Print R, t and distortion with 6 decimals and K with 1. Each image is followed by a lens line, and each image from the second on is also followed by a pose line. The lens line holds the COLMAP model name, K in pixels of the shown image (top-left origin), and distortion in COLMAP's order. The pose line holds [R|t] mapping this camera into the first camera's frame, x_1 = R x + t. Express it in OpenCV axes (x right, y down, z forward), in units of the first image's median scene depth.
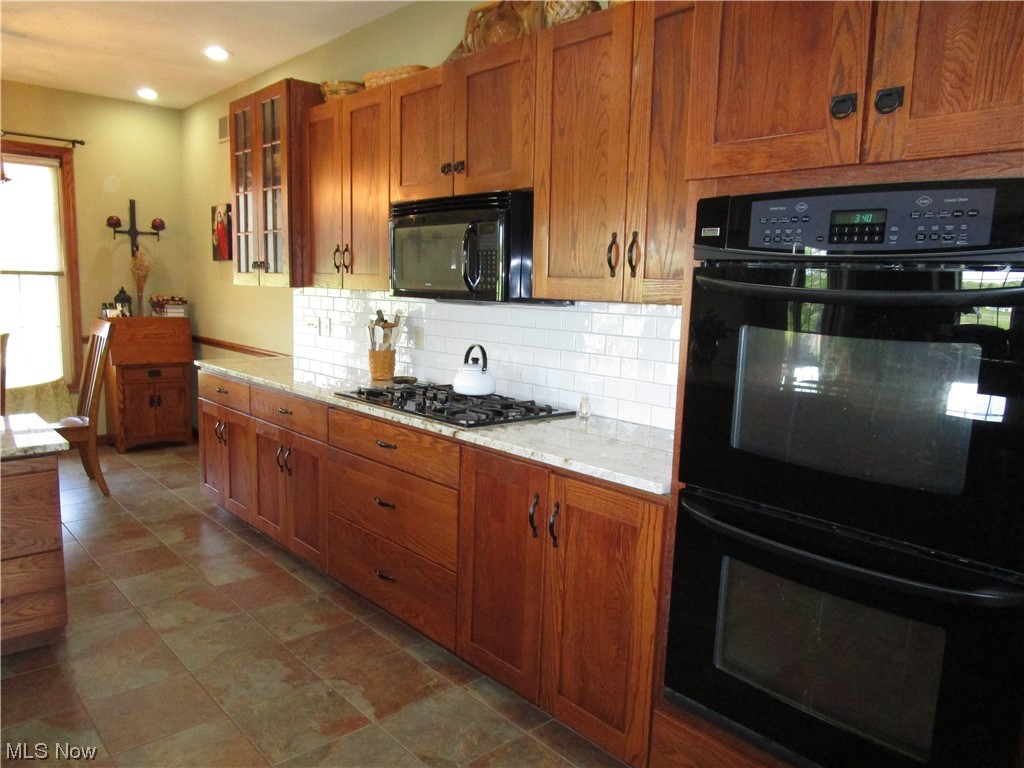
lens RADIAL K [[729.3, 0, 511.1], [0, 729.3, 384.7], [0, 0, 1]] dist [-0.005689, -0.001355]
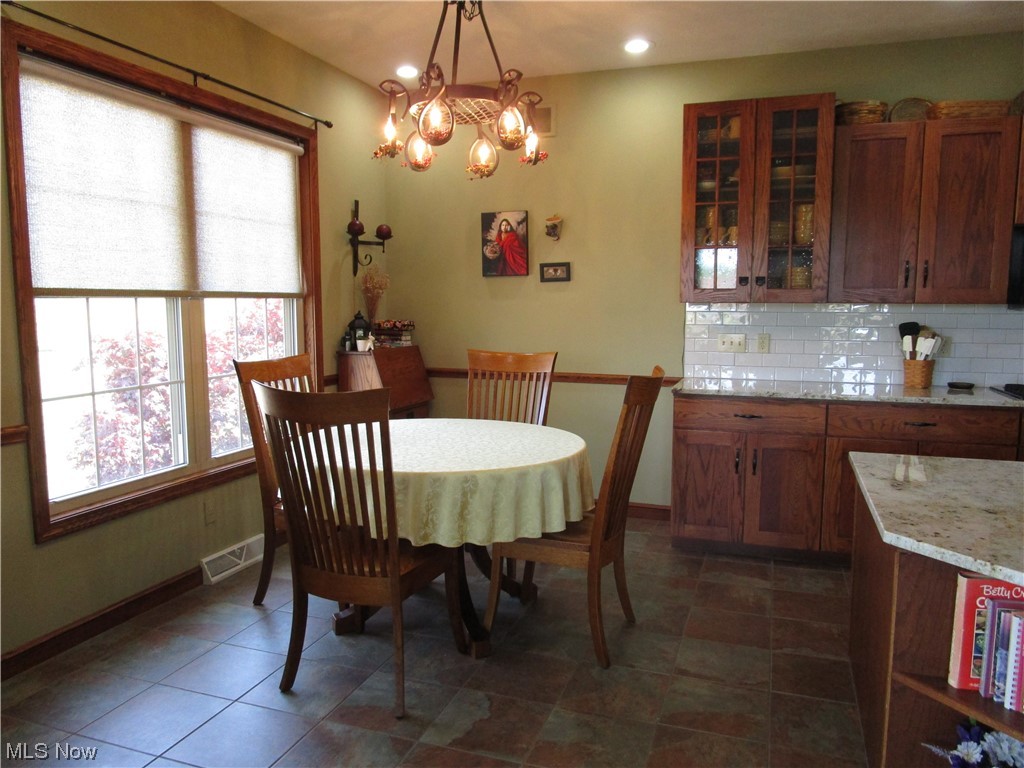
lens RADIAL K [[766.1, 0, 512.8], [0, 766.1, 386.6], [0, 0, 1]] dist [-0.000695, 0.000120]
pose [[0.872931, -0.082556, 0.480808, -0.822769], [0.090486, 0.995875, 0.006712, -0.046164], [-0.479379, 0.037647, 0.876800, 0.210998]]
